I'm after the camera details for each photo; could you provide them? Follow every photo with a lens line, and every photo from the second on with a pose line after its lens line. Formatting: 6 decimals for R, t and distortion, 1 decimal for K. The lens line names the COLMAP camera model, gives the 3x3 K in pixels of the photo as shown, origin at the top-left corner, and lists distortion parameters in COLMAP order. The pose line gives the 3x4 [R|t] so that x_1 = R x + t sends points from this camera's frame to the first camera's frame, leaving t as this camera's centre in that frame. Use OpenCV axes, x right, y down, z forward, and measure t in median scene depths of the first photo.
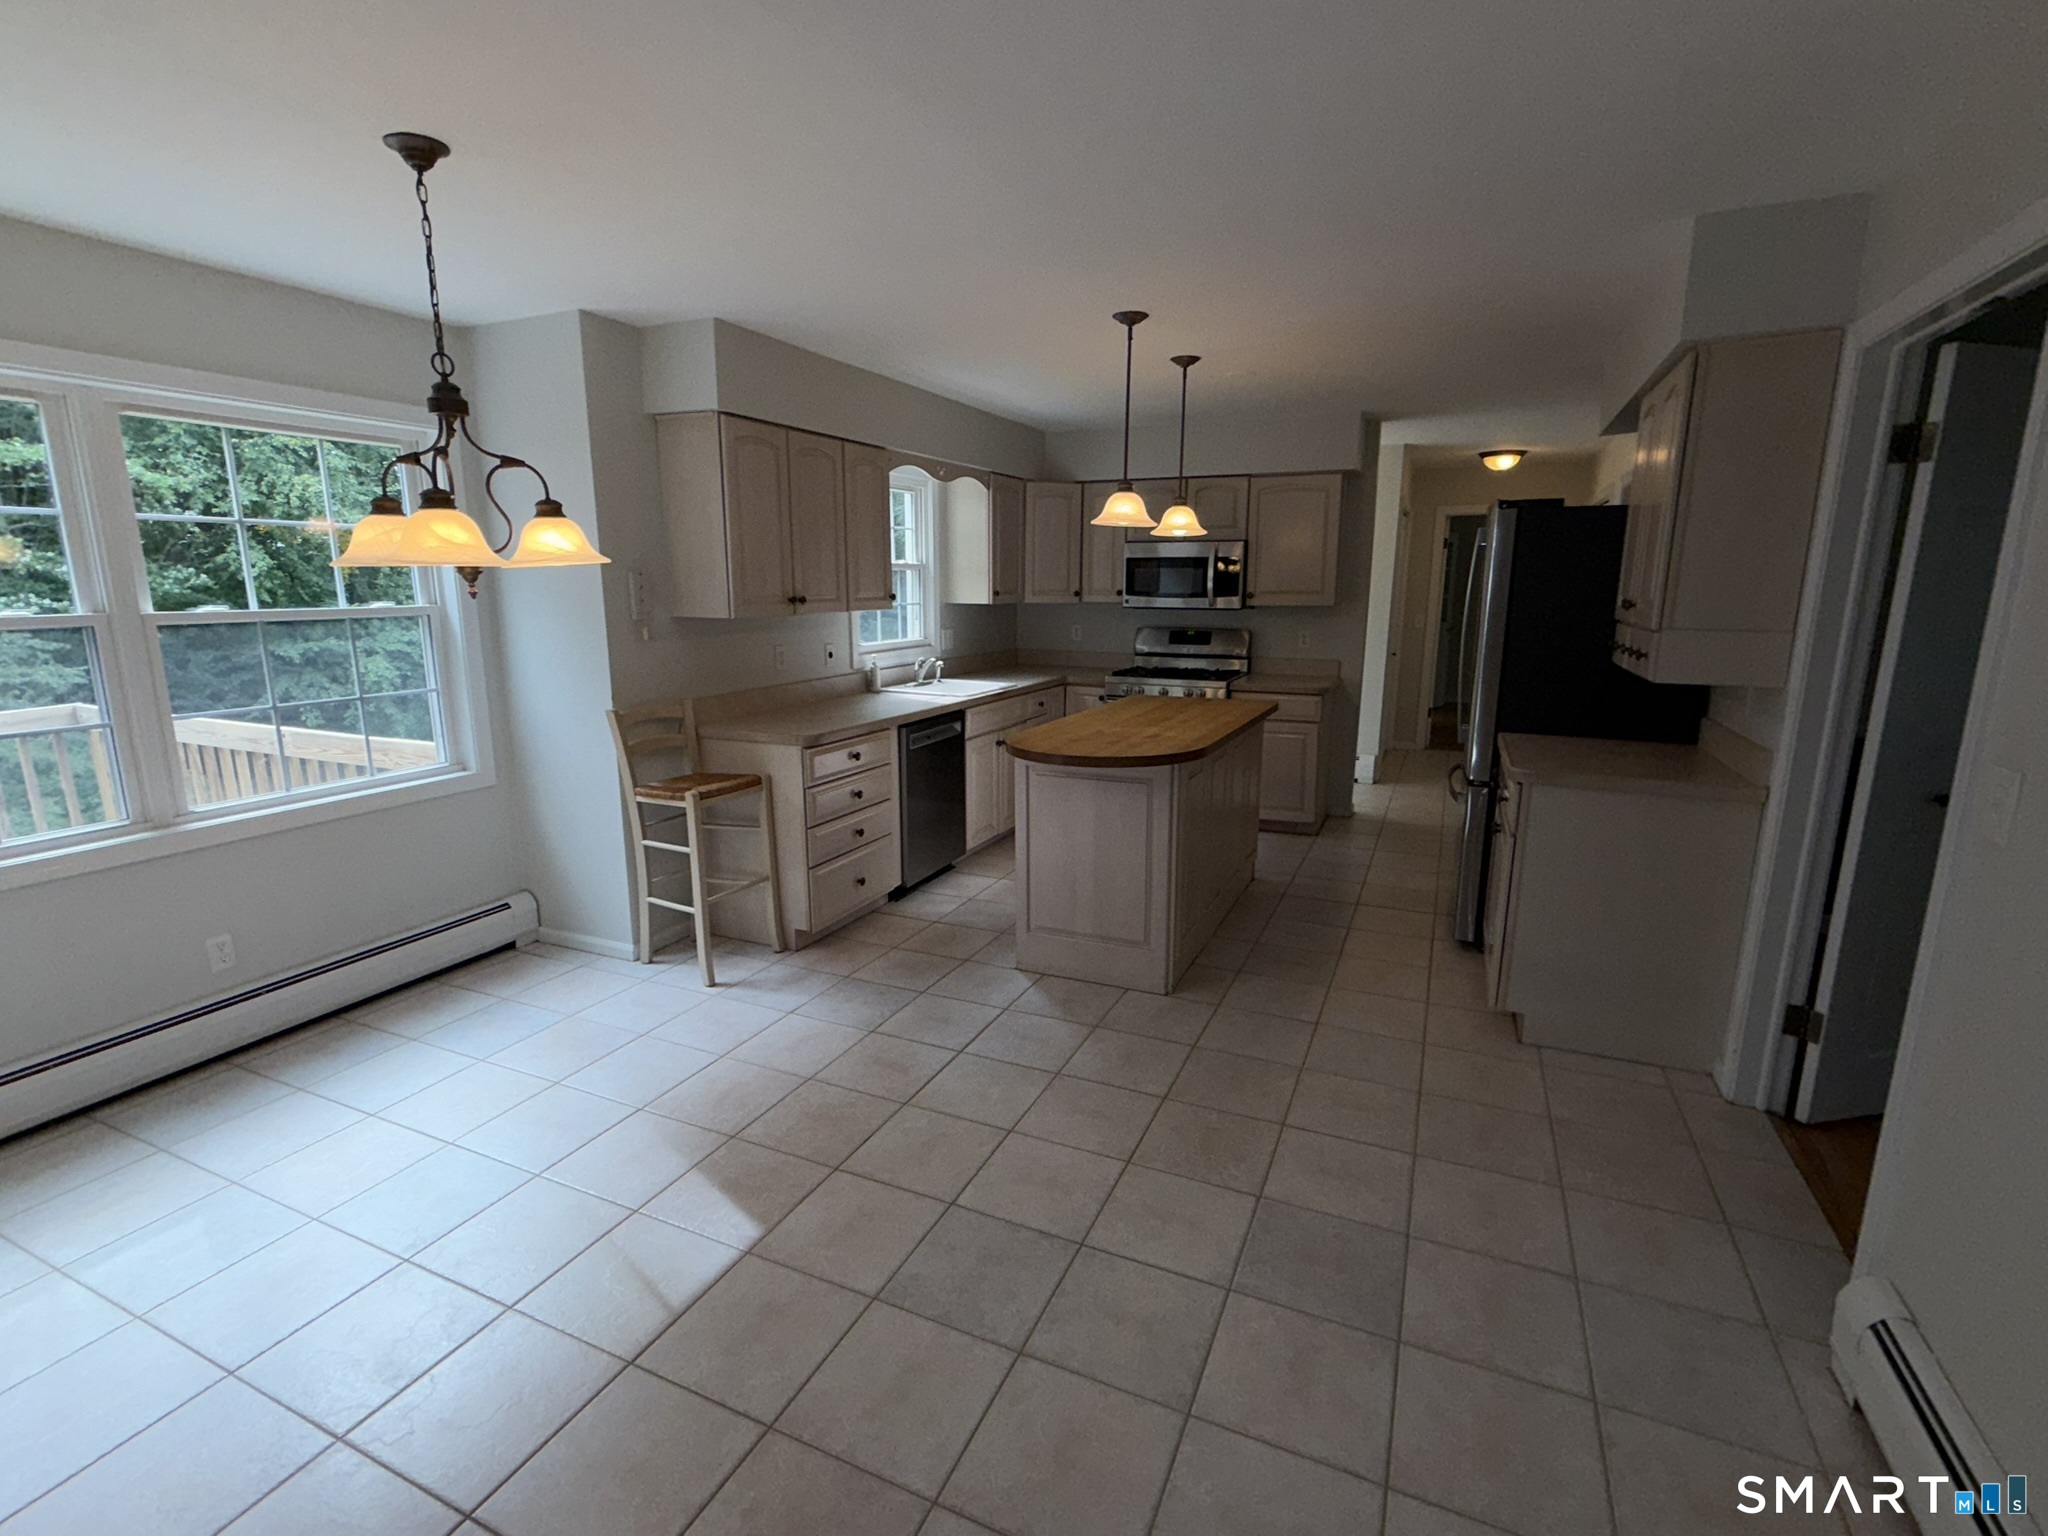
lens RADIAL K [[944.2, 0, 1030.7], [0, 944.2, 770.4], [0, 0, 1]] dist [0.003842, 0.000033]
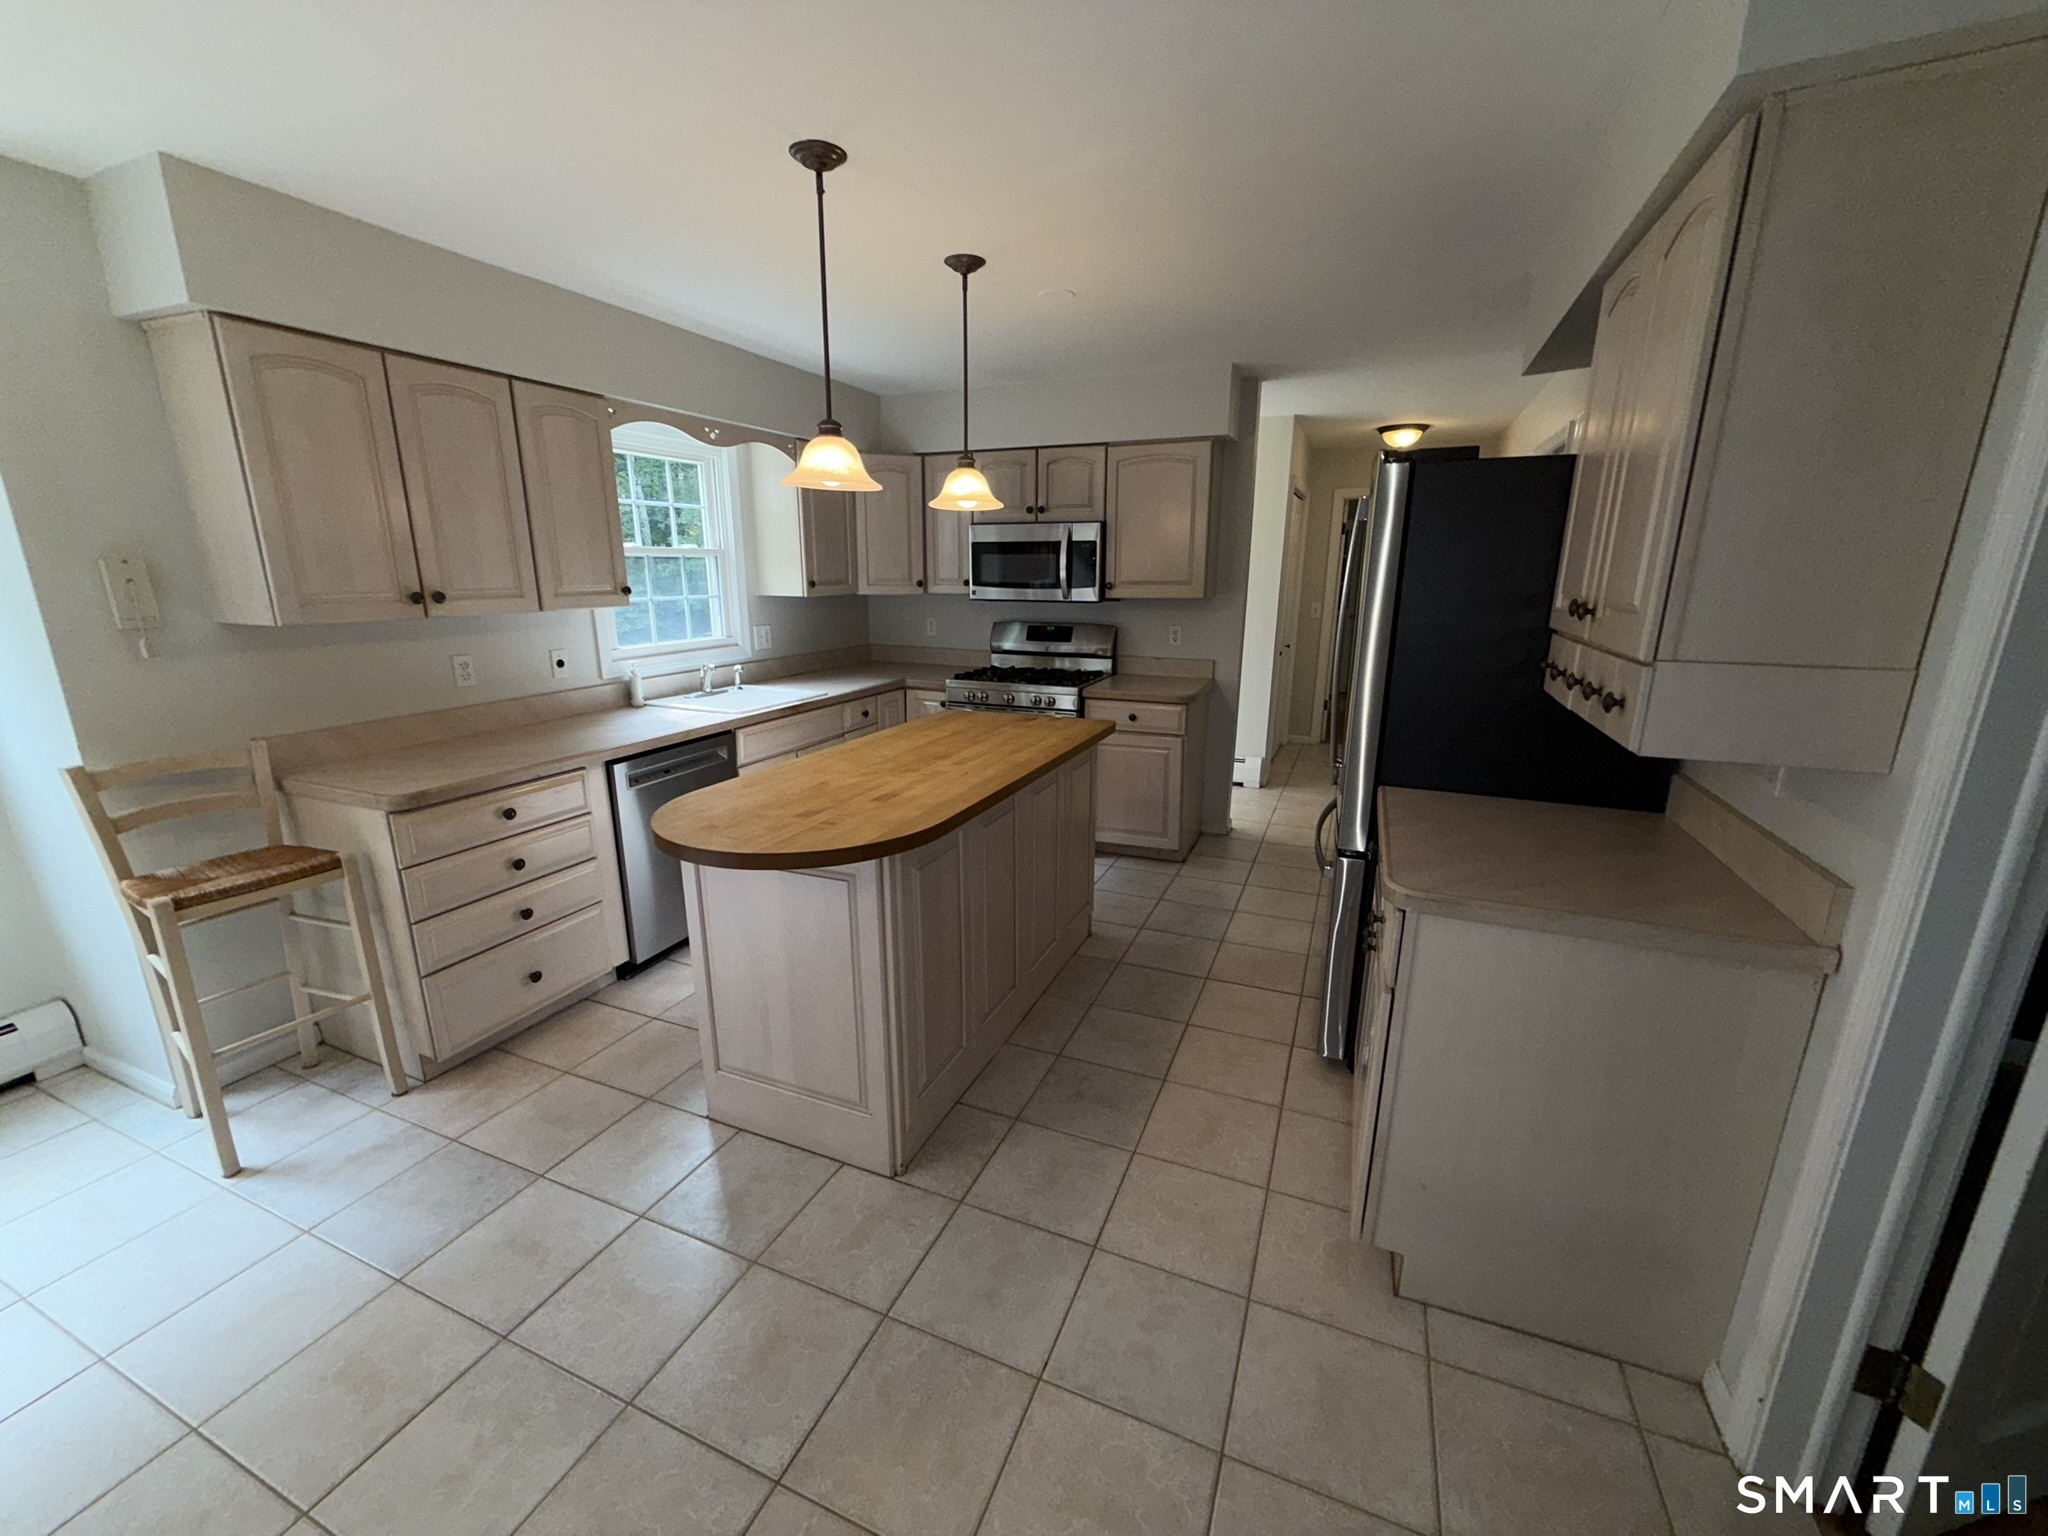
lens RADIAL K [[815.5, 0, 1014.6], [0, 815.5, 773.2], [0, 0, 1]] dist [-0.001588, 0.000208]
pose [[0.999853, -0.005345, 0.016303, 0.183252], [0.004544, 0.998799, 0.048787, -0.070143], [-0.016544, -0.048706, 0.998676, 0.341627]]
